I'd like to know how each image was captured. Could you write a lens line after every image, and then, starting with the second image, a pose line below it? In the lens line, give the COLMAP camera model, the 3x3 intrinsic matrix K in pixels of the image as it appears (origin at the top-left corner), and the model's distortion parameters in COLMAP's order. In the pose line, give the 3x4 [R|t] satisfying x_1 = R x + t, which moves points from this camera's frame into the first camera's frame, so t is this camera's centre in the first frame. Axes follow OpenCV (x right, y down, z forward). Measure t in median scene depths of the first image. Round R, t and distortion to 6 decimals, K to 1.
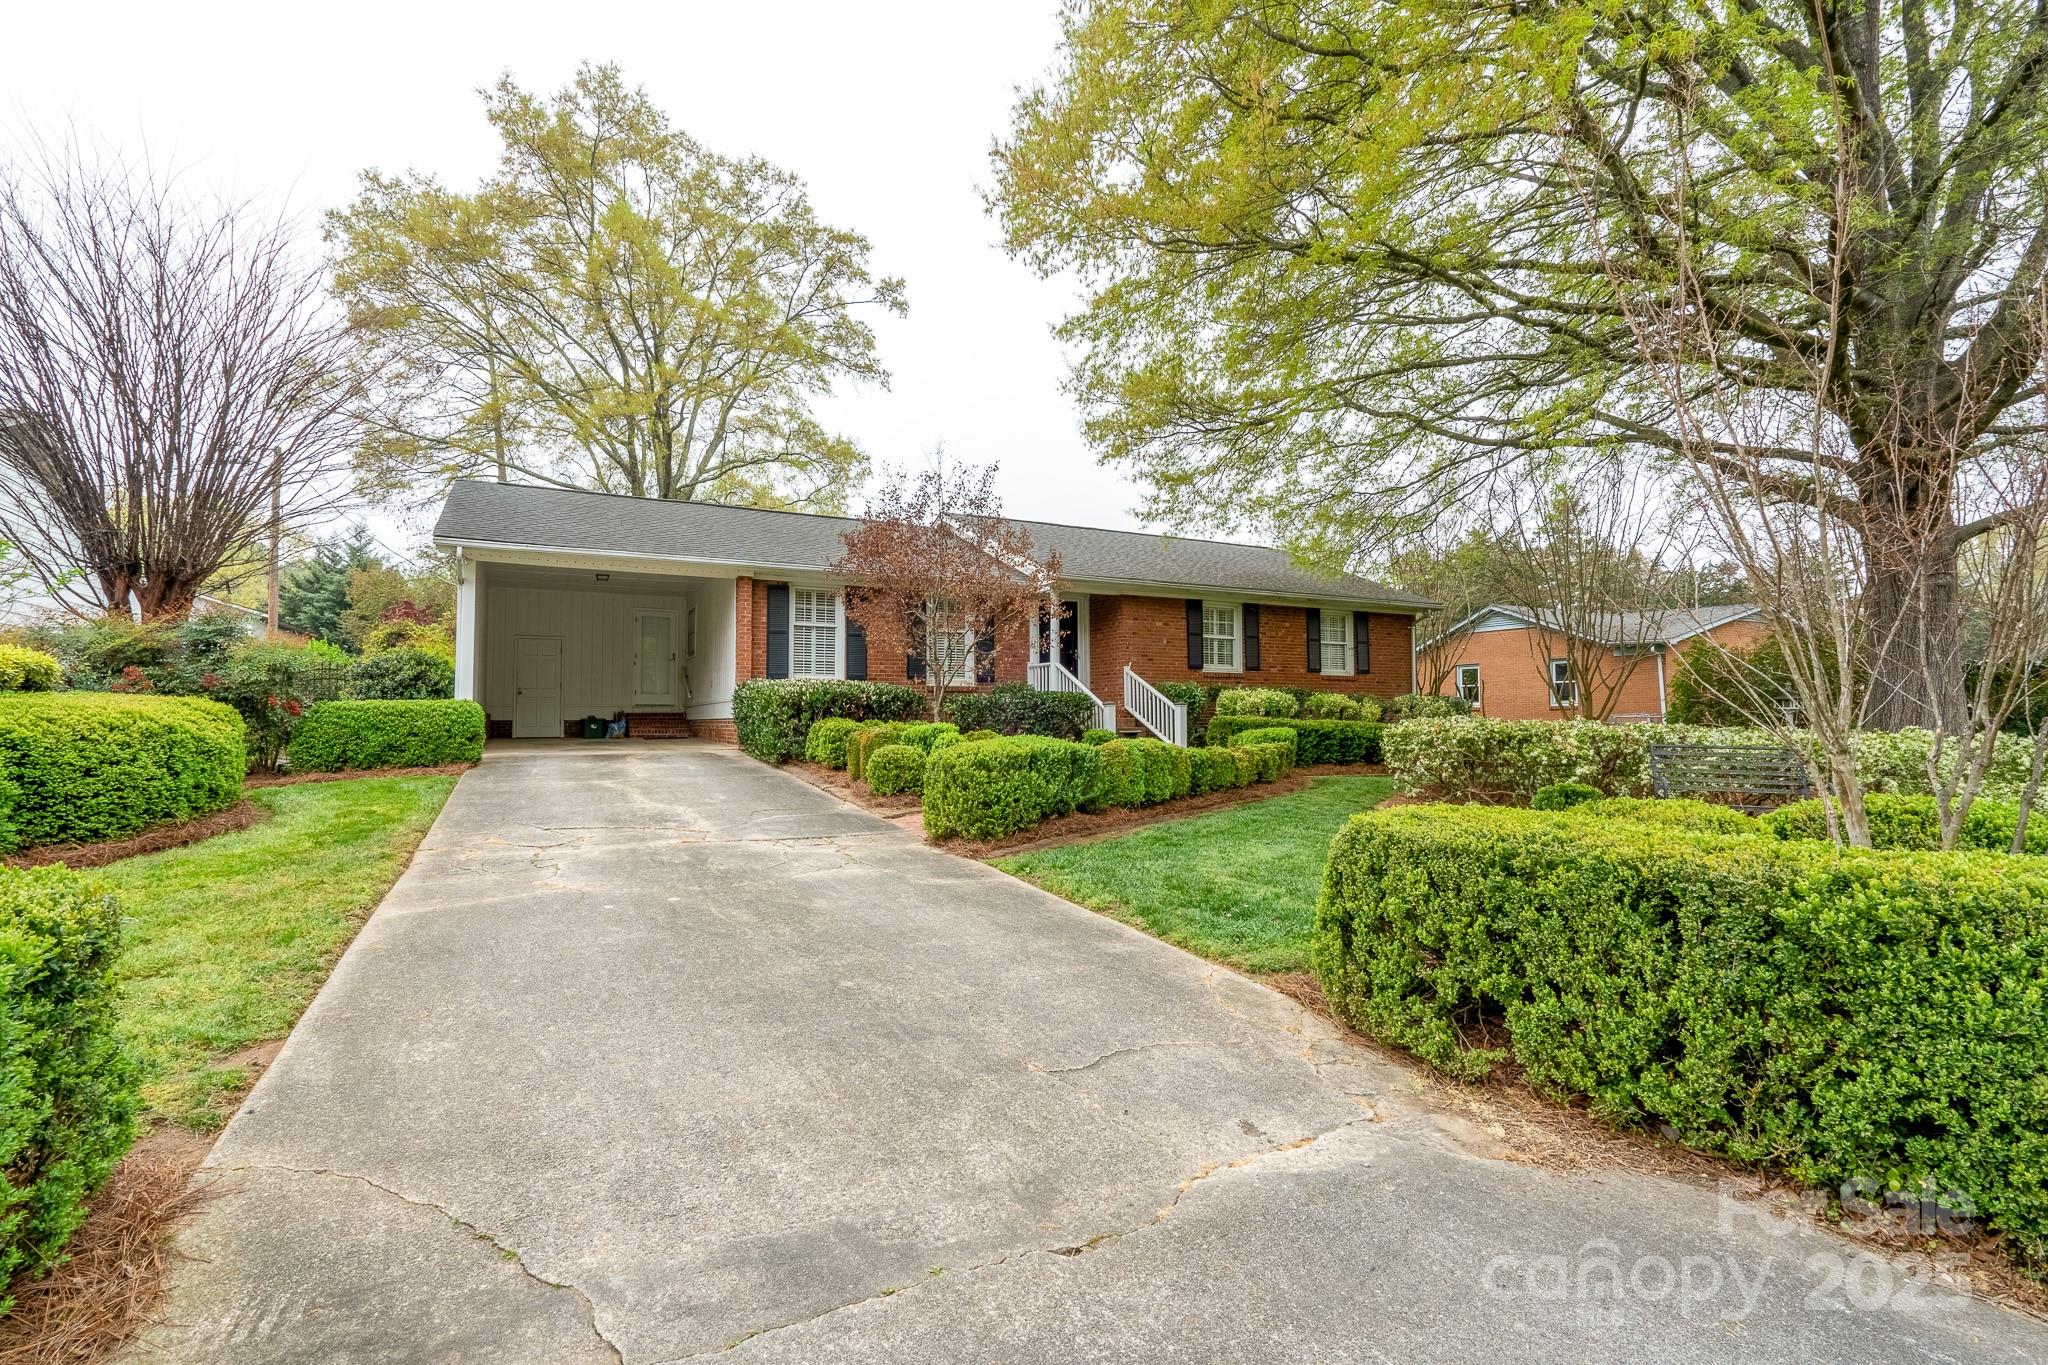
lens RADIAL K [[929.0, 0, 1030.4], [0, 929.0, 688.9], [0, 0, 1]] dist [0.000676, 0.001073]
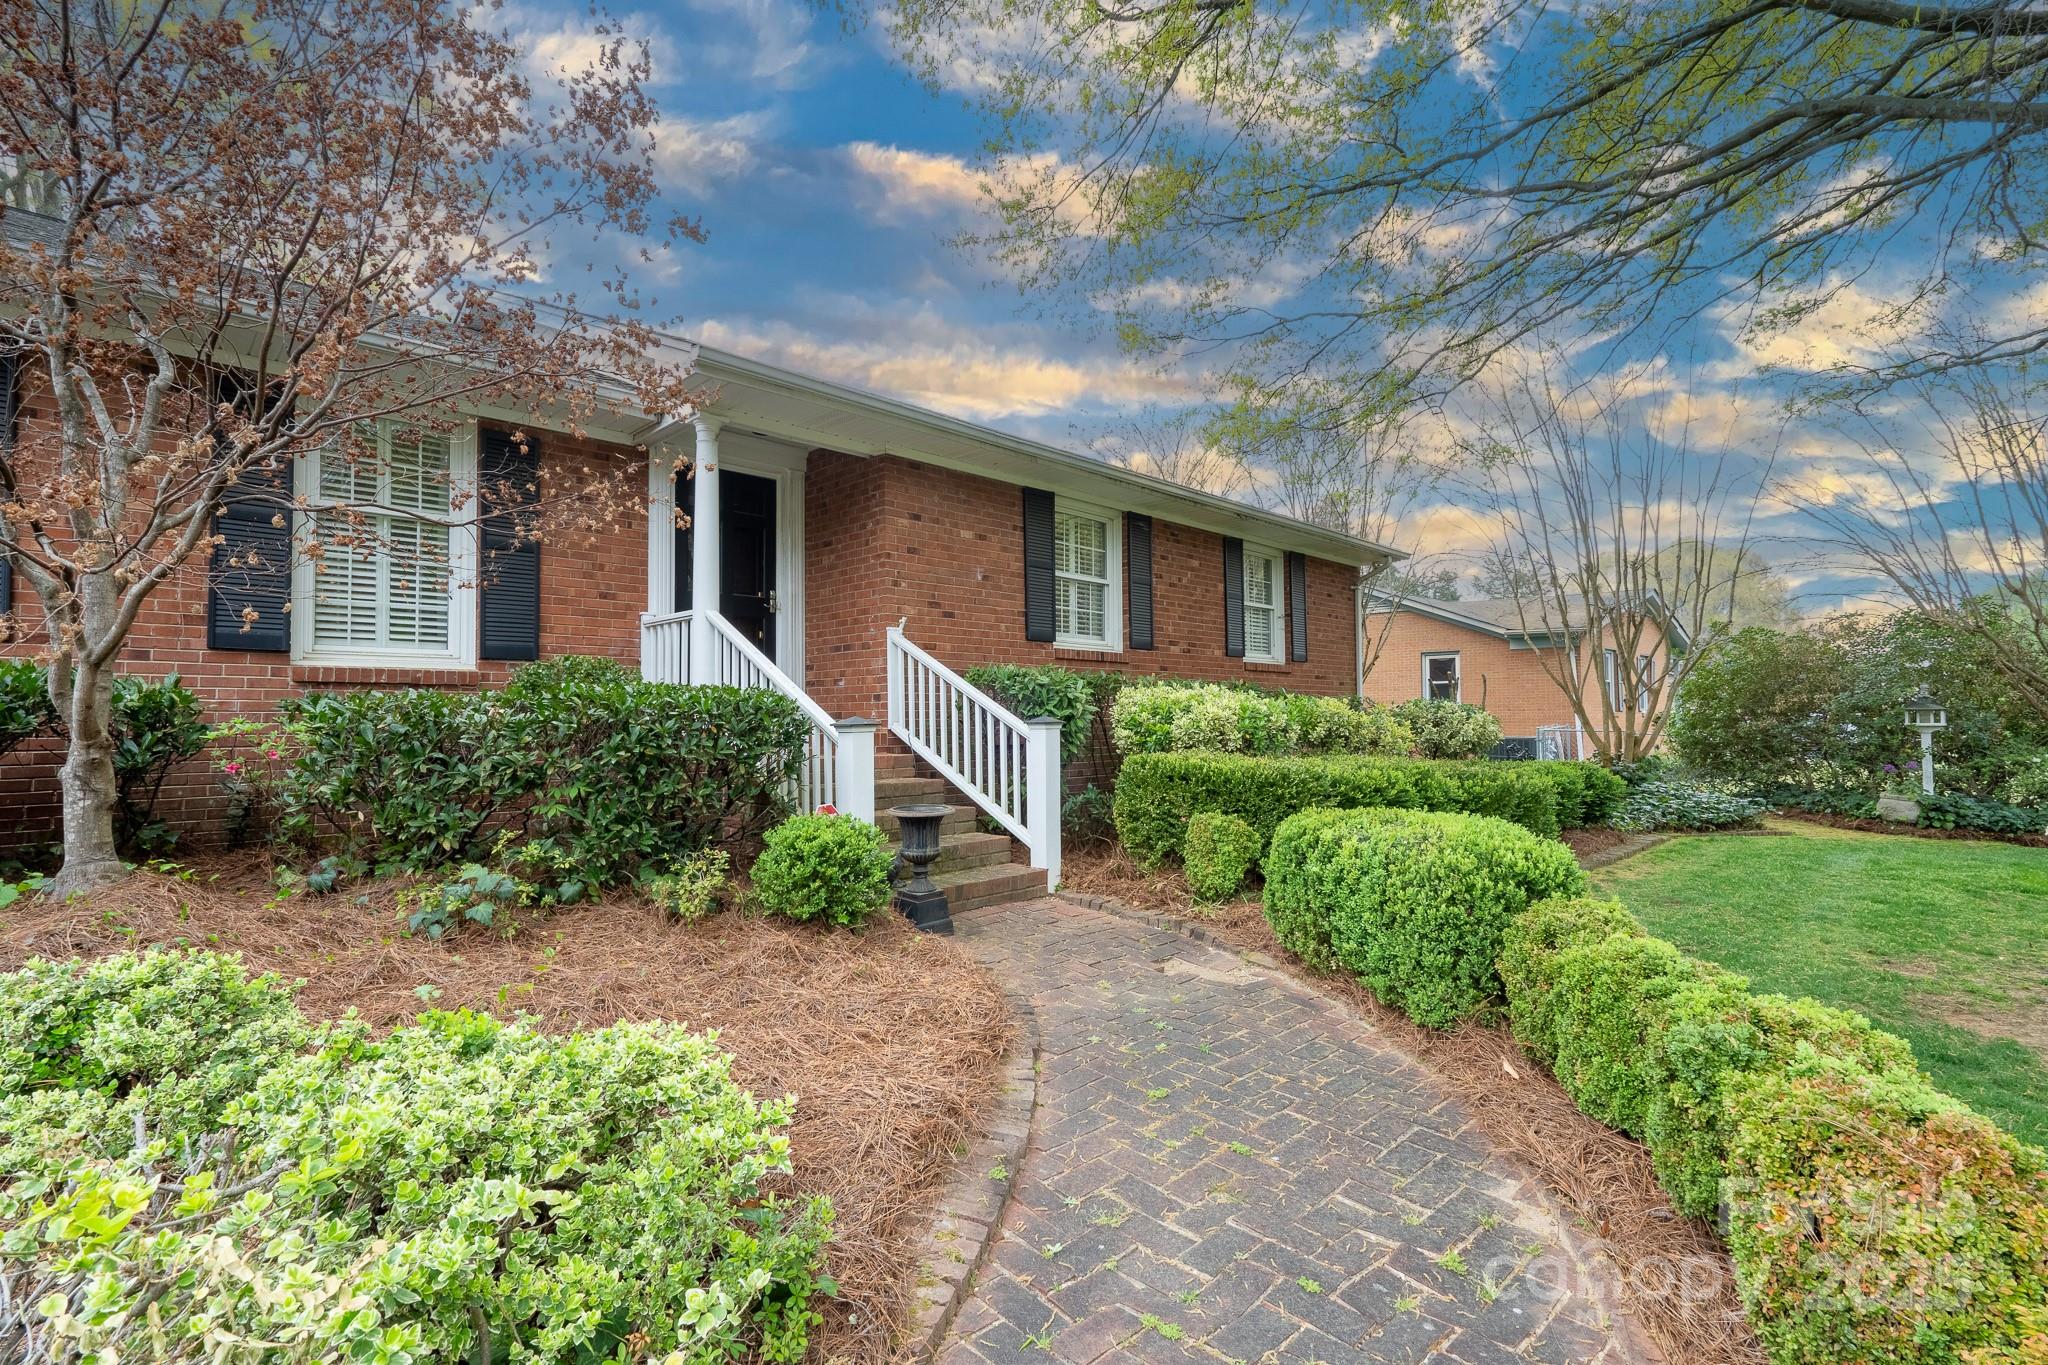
lens RADIAL K [[929.0, 0, 1030.4], [0, 929.0, 688.9], [0, 0, 1]] dist [0.000676, 0.001073]
pose [[0.955632, 0.010010, 0.294392, 0.039063], [-0.009616, 0.999950, -0.002786, 0.003214], [-0.294405, -0.000168, 0.955681, 0.564789]]
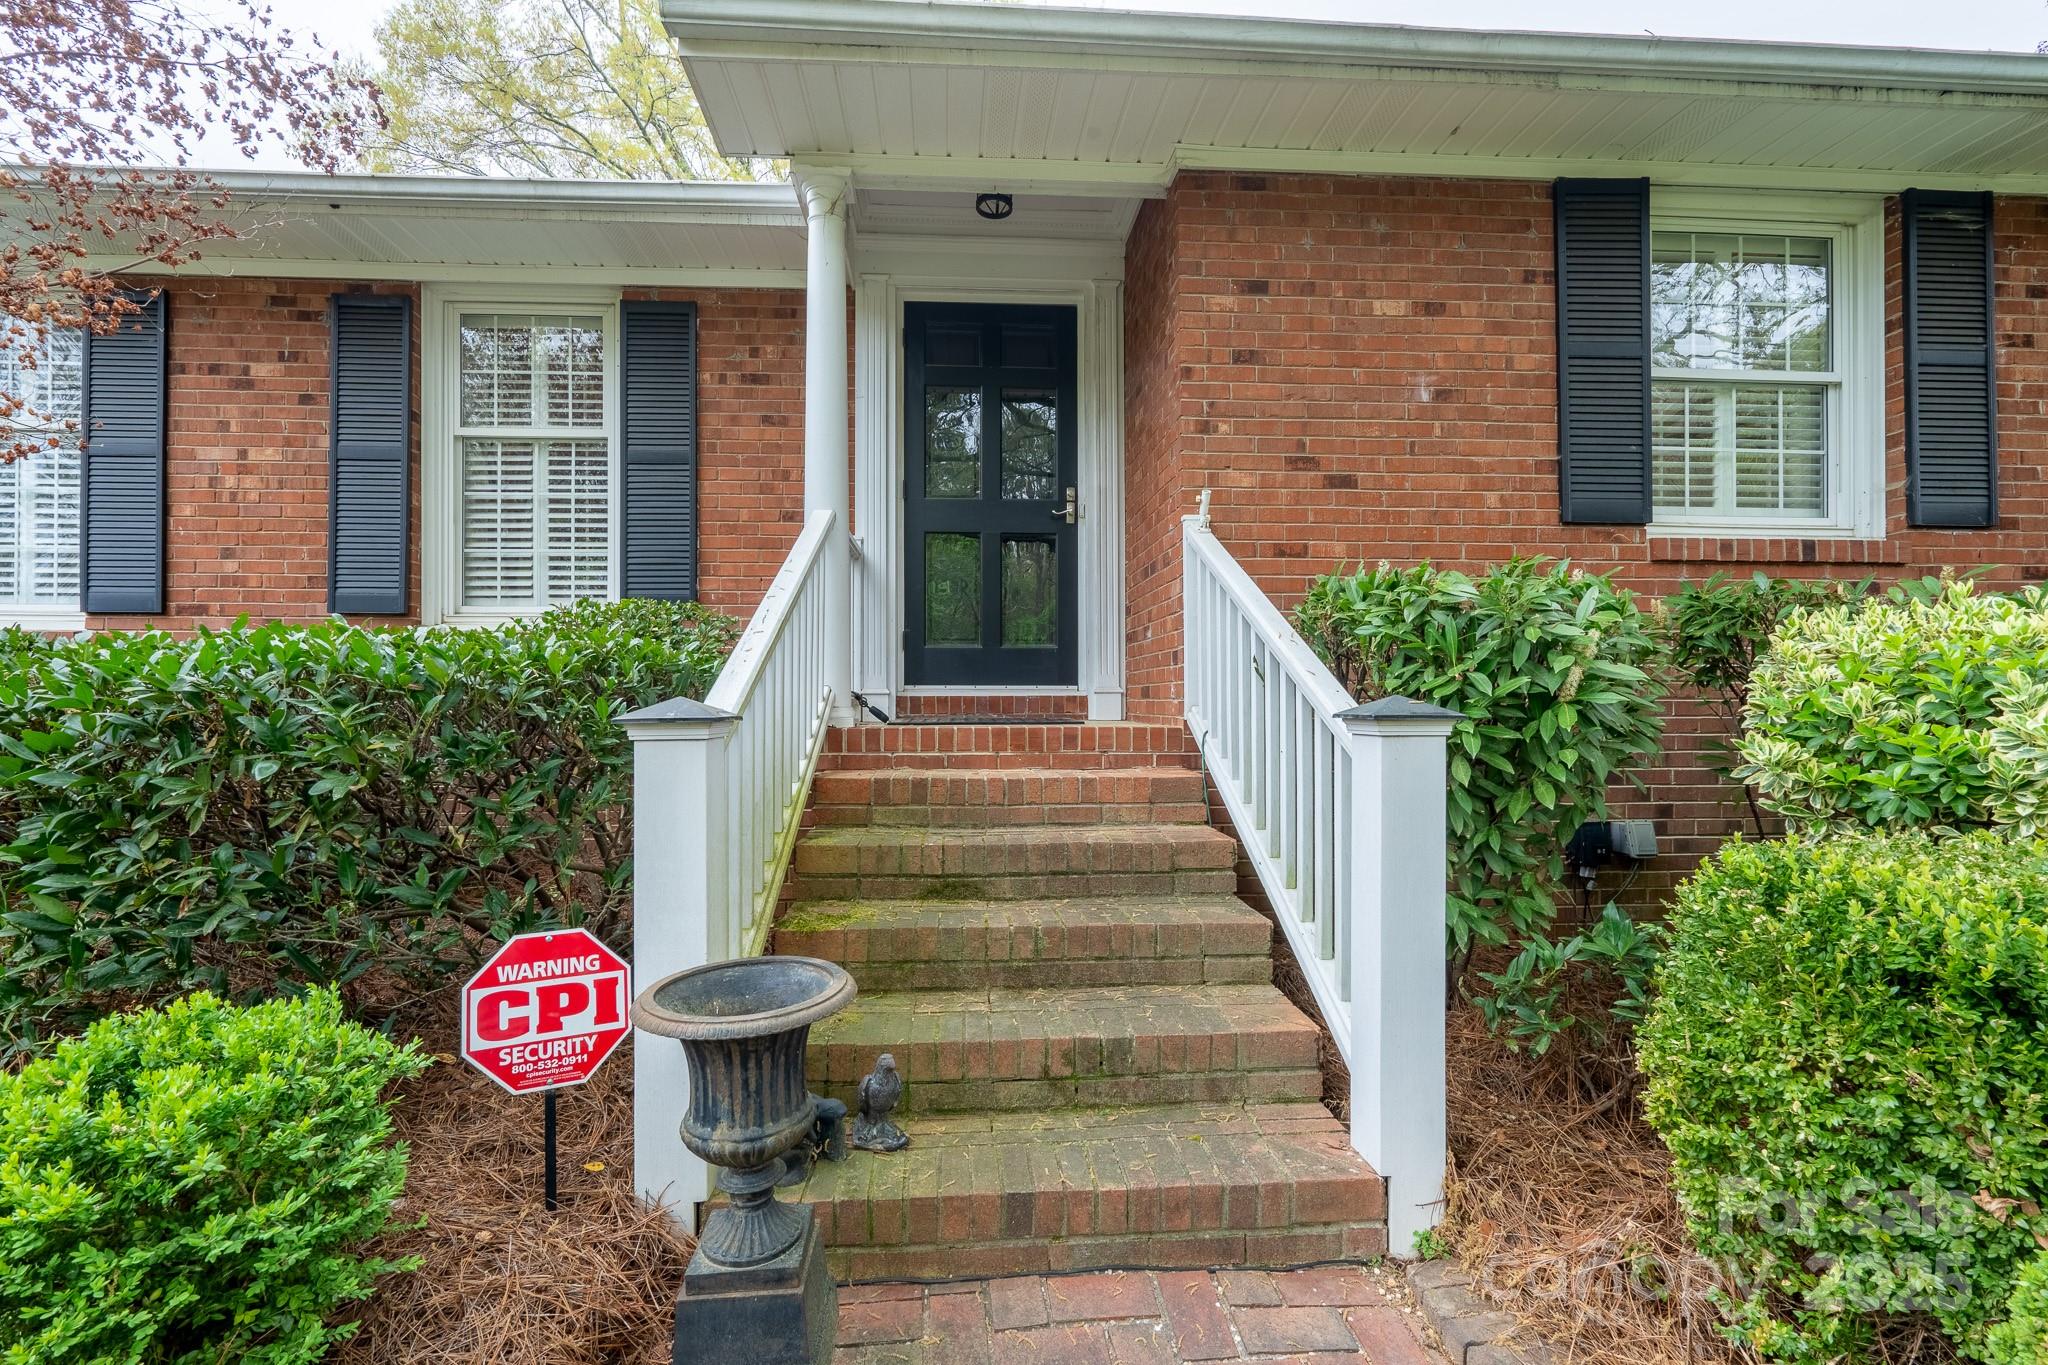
lens RADIAL K [[929.0, 0, 1030.4], [0, 929.0, 688.9], [0, 0, 1]] dist [0.000676, 0.001073]
pose [[0.910759, -0.000249, -0.412938, 0.147285], [0.010322, 0.999701, 0.022164, 0.008160], [0.412809, -0.024448, 0.910489, 0.763852]]
